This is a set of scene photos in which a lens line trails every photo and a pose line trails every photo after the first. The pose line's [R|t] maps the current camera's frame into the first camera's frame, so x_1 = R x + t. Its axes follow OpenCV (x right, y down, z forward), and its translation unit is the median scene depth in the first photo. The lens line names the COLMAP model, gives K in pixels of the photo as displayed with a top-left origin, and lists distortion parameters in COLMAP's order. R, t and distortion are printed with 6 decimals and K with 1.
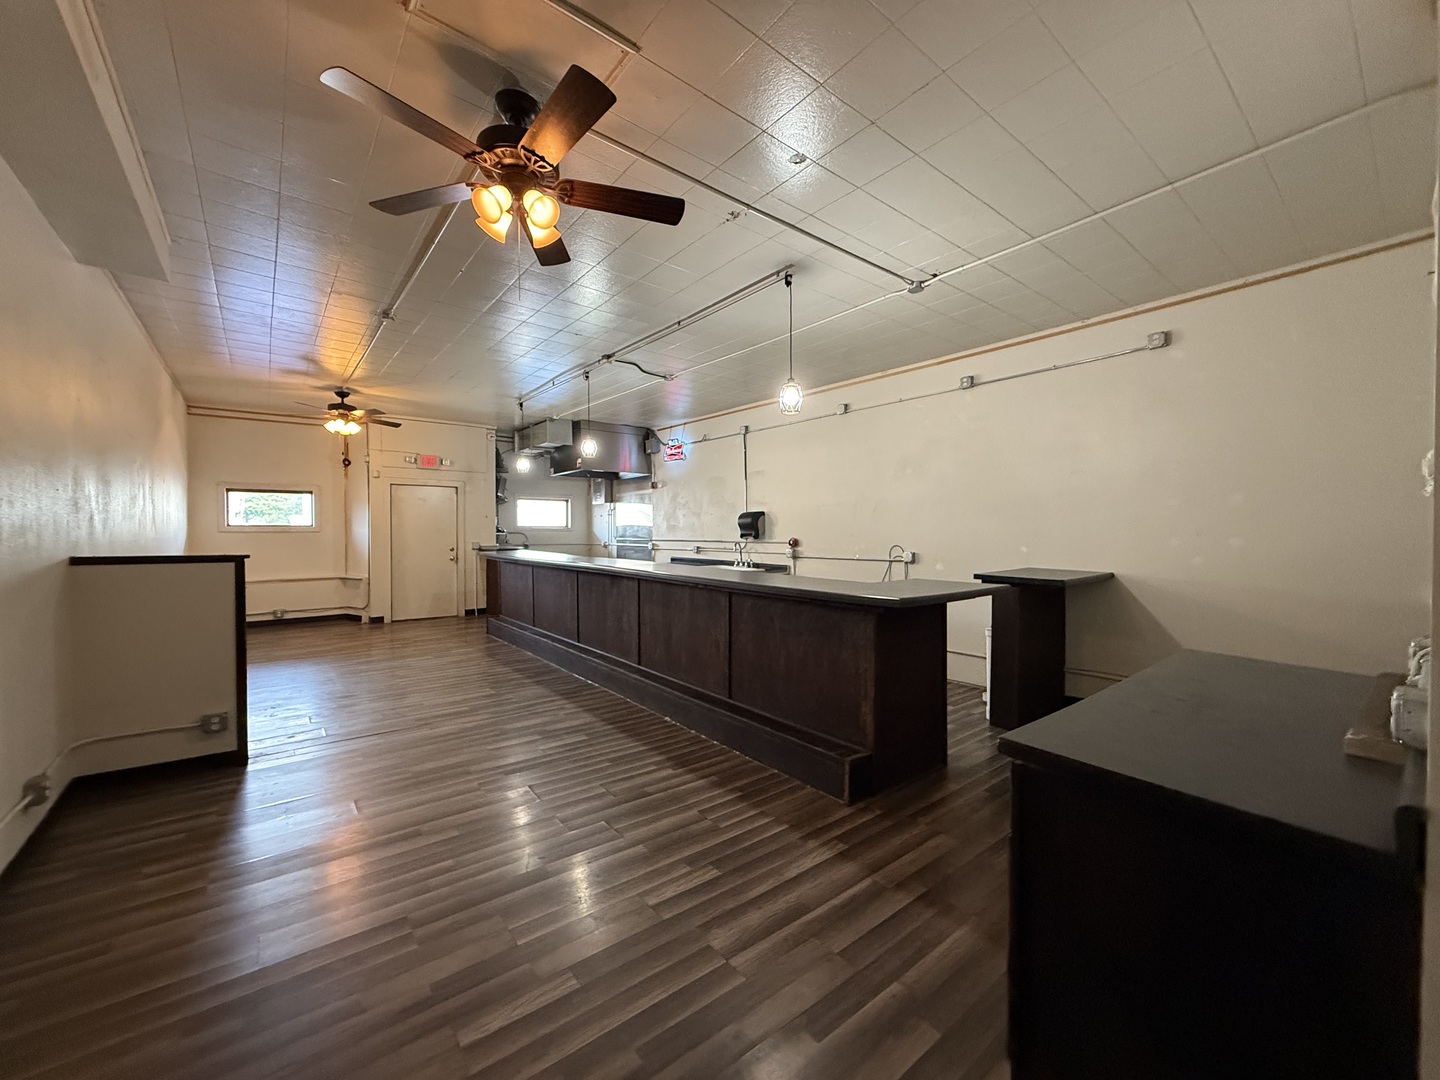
lens RADIAL K [[572.4, 0, 719.2], [0, 572.4, 540.9], [0, 0, 1]] dist [-0.001907, -0.000081]
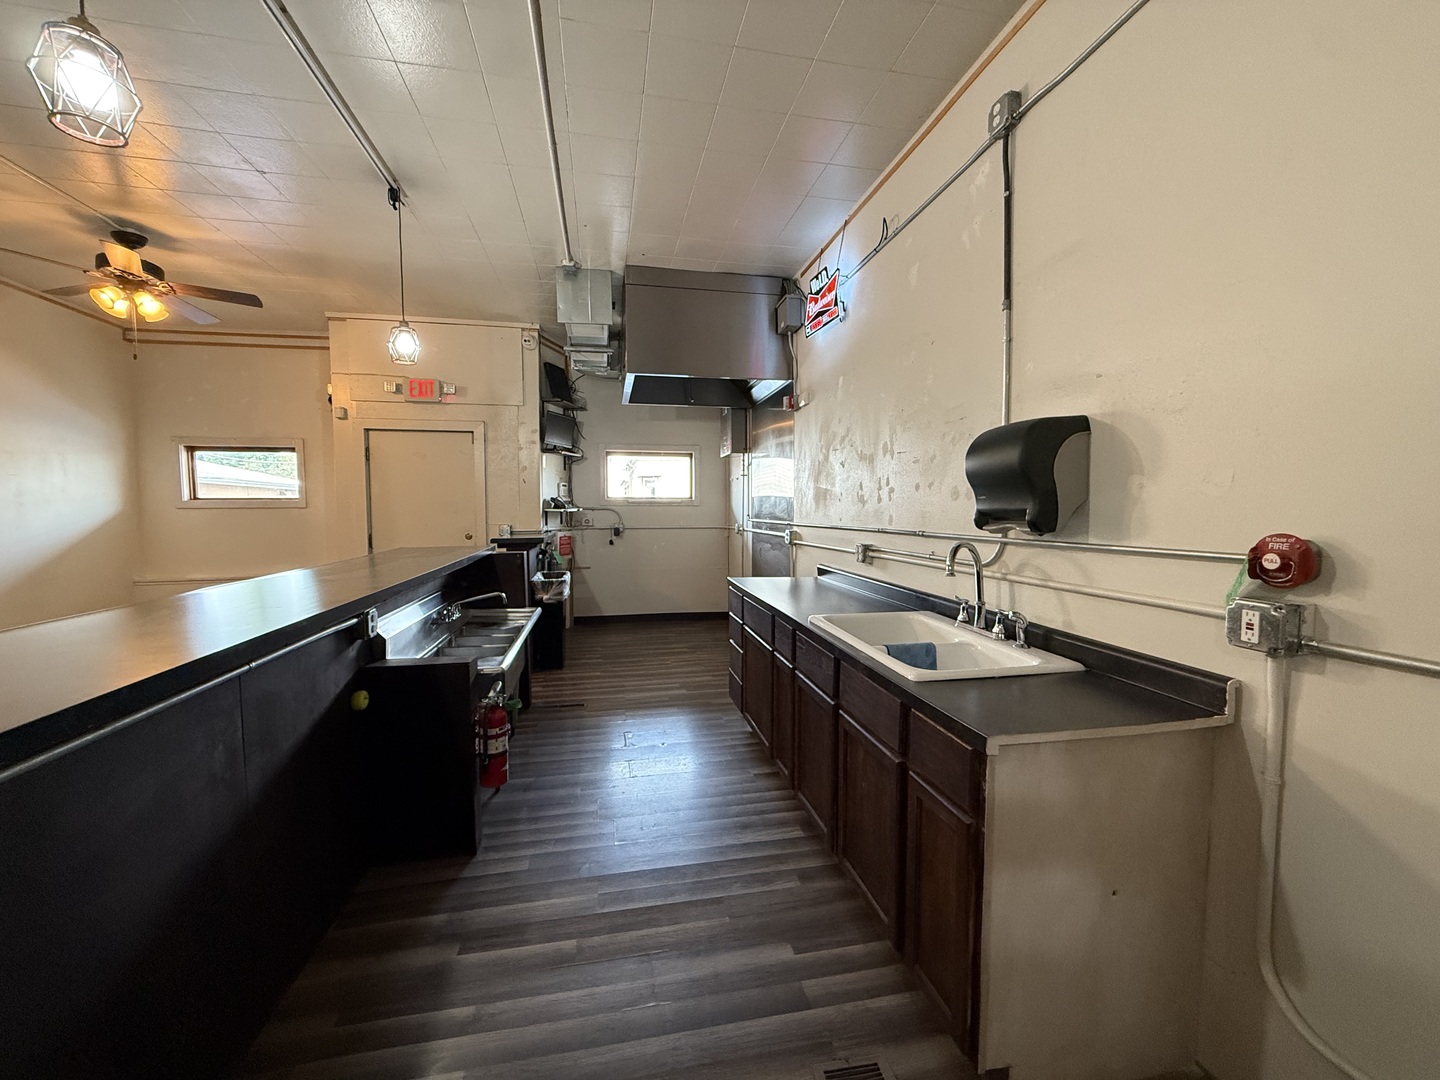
lens RADIAL K [[572.4, 0, 720.1], [0, 572.4, 544.8], [0, 0, 1]] dist [-0.001907, -0.000081]
pose [[0.891725, 0.027681, -0.451731, 0.050091], [-0.005922, 0.998756, 0.049509, -0.009150], [0.452539, -0.041473, 0.890780, 0.693882]]
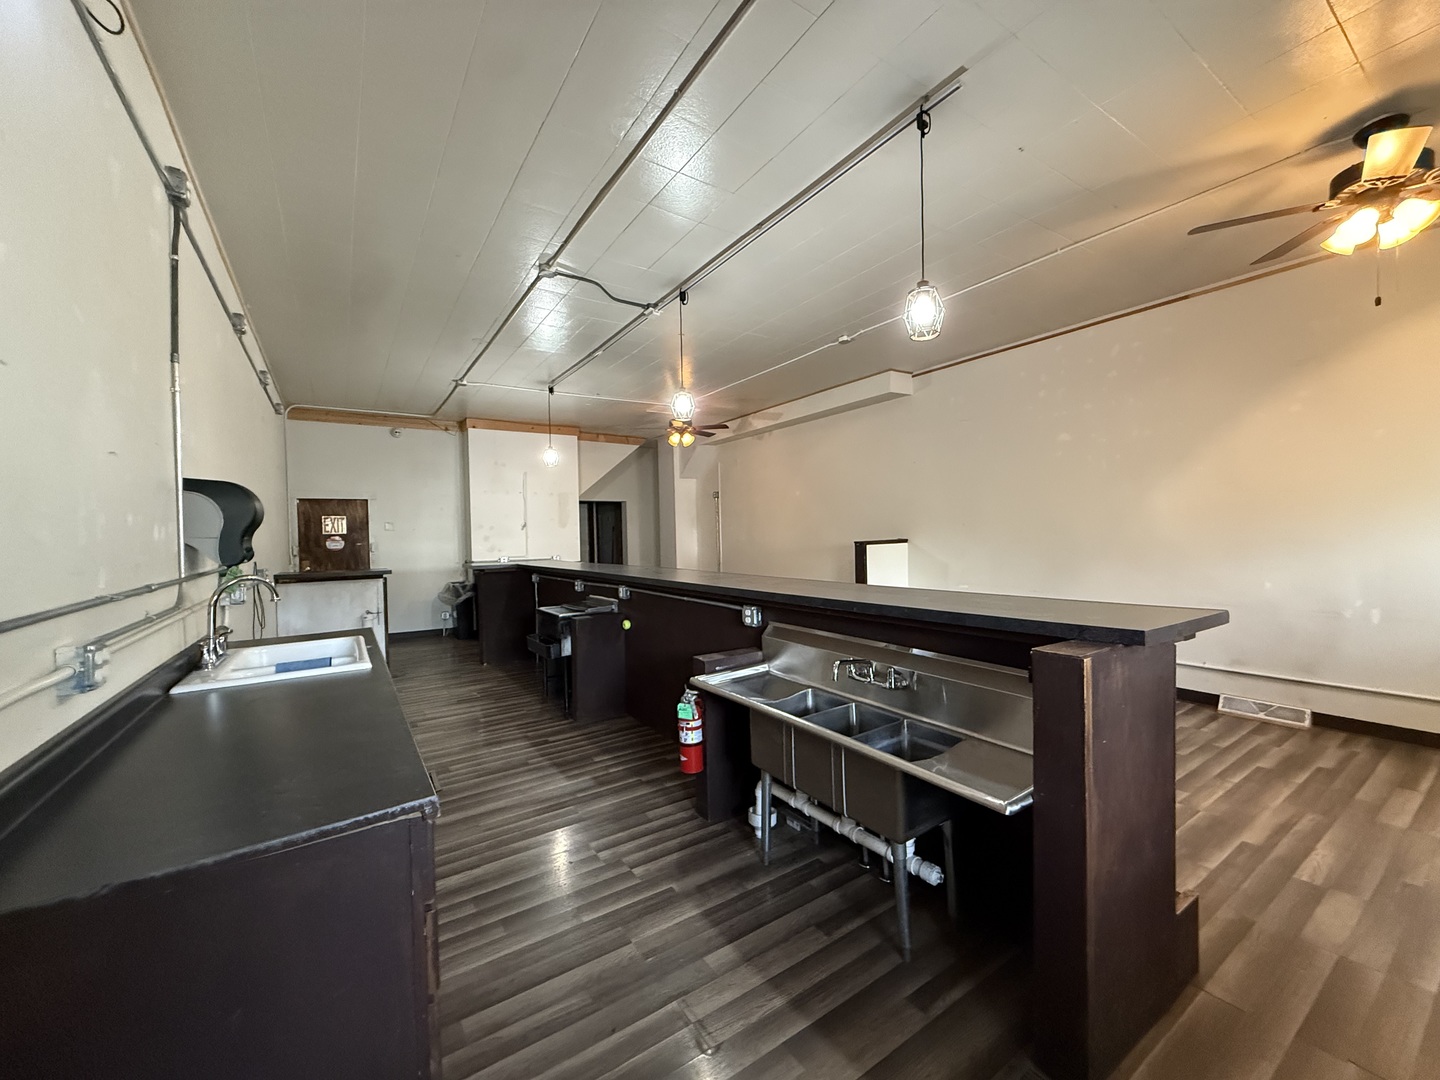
lens RADIAL K [[572.4, 0, 720.2], [0, 572.4, 545.6], [0, 0, 1]] dist [-0.001907, -0.000081]
pose [[-0.996387, 0.018788, 0.082822, -0.242706], [0.022212, 0.998928, 0.040615, -0.020455], [-0.081970, 0.042307, -0.995736, 1.257298]]
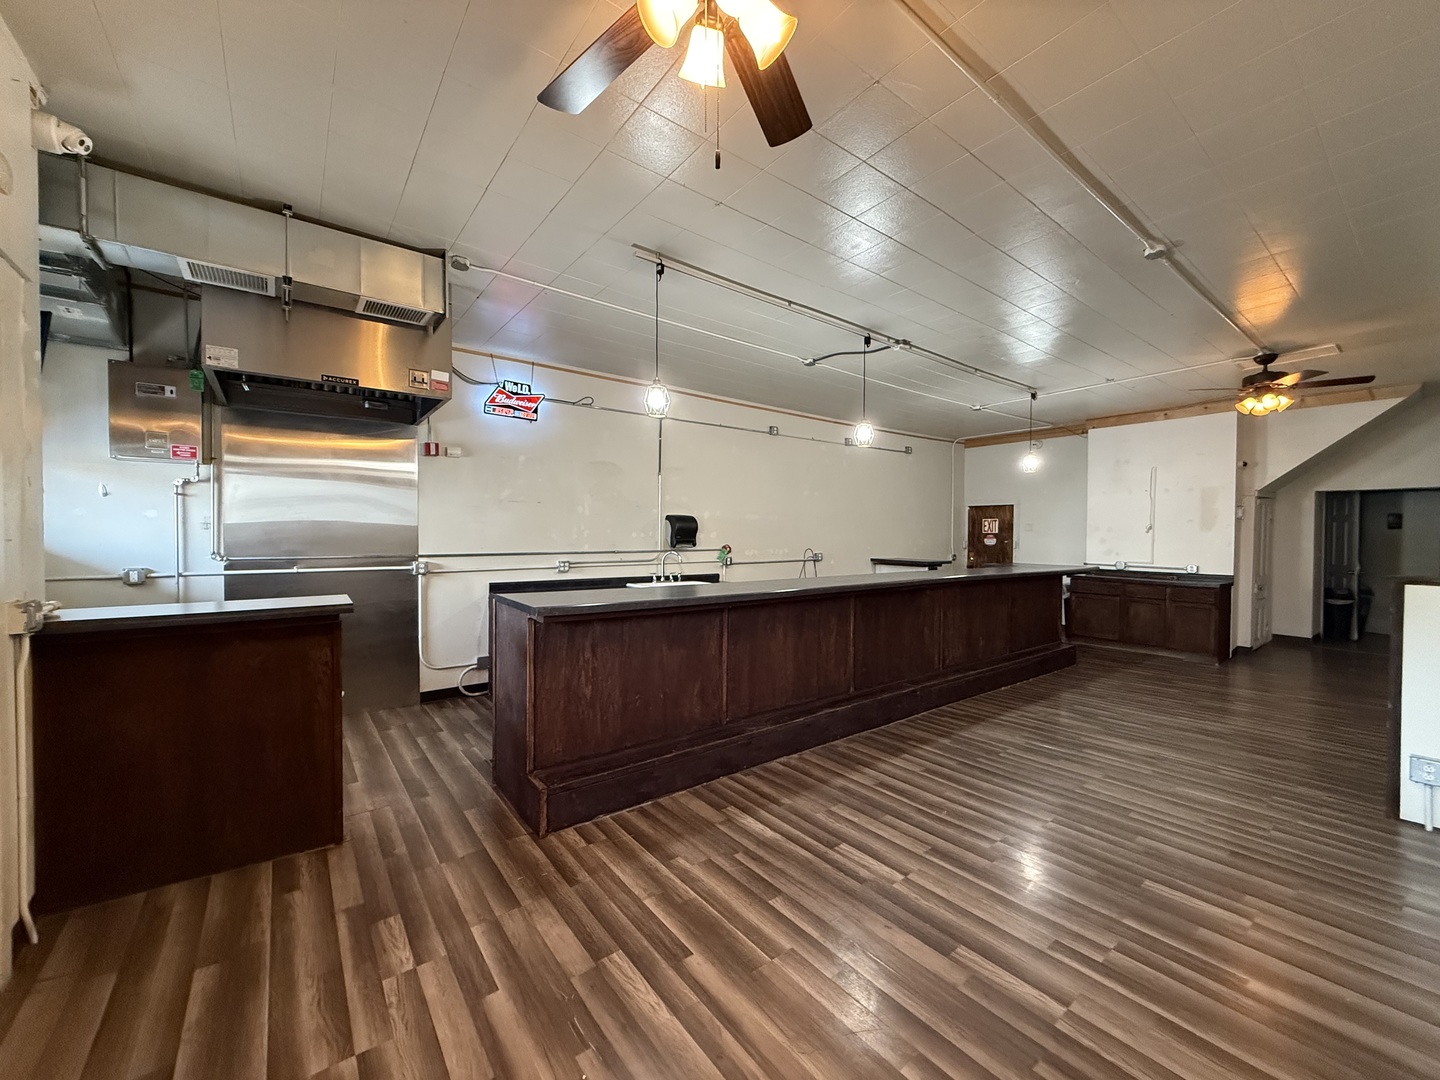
lens RADIAL K [[572.4, 0, 719.8], [0, 572.4, 543.5], [0, 0, 1]] dist [-0.001907, -0.000081]
pose [[0.019195, -0.020818, 0.999599, -0.765940], [0.011668, 0.999720, 0.020597, -0.024732], [-0.999748, 0.011268, 0.019433, 0.896529]]
